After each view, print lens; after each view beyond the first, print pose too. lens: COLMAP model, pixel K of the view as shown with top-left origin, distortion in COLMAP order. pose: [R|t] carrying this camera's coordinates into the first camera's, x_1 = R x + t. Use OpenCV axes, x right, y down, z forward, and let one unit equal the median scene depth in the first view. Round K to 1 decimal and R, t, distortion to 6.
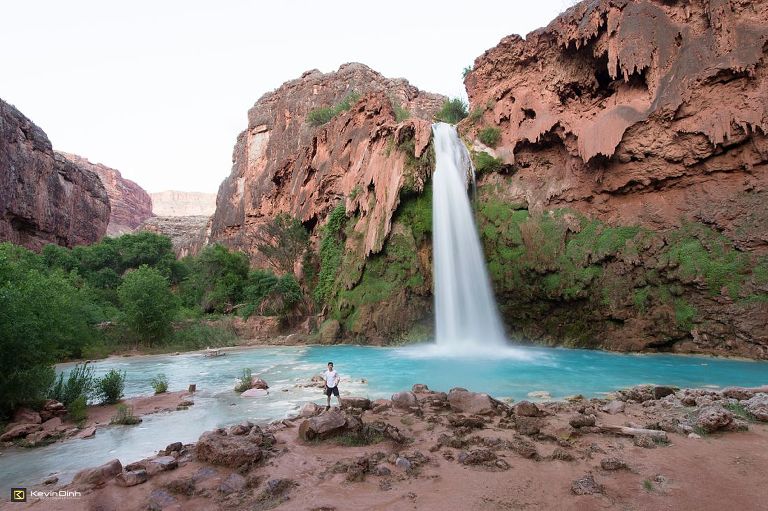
lens RADIAL K [[400.2, 0, 384.0], [0, 400.2, 255.5], [0, 0, 1]] dist [0.004554, 0.000496]
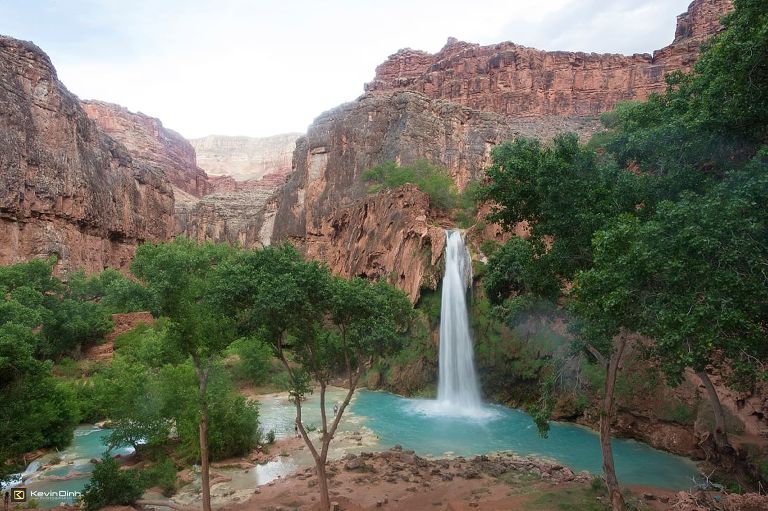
lens RADIAL K [[499.1, 0, 384.0], [0, 499.1, 255.5], [0, 0, 1]] dist [0.018134, -0.018531]
pose [[0.986294, 0.010752, -0.164647, 0.155235], [0.004279, 0.995872, 0.090666, -0.335356], [0.164943, -0.090128, 0.982177, -0.569790]]
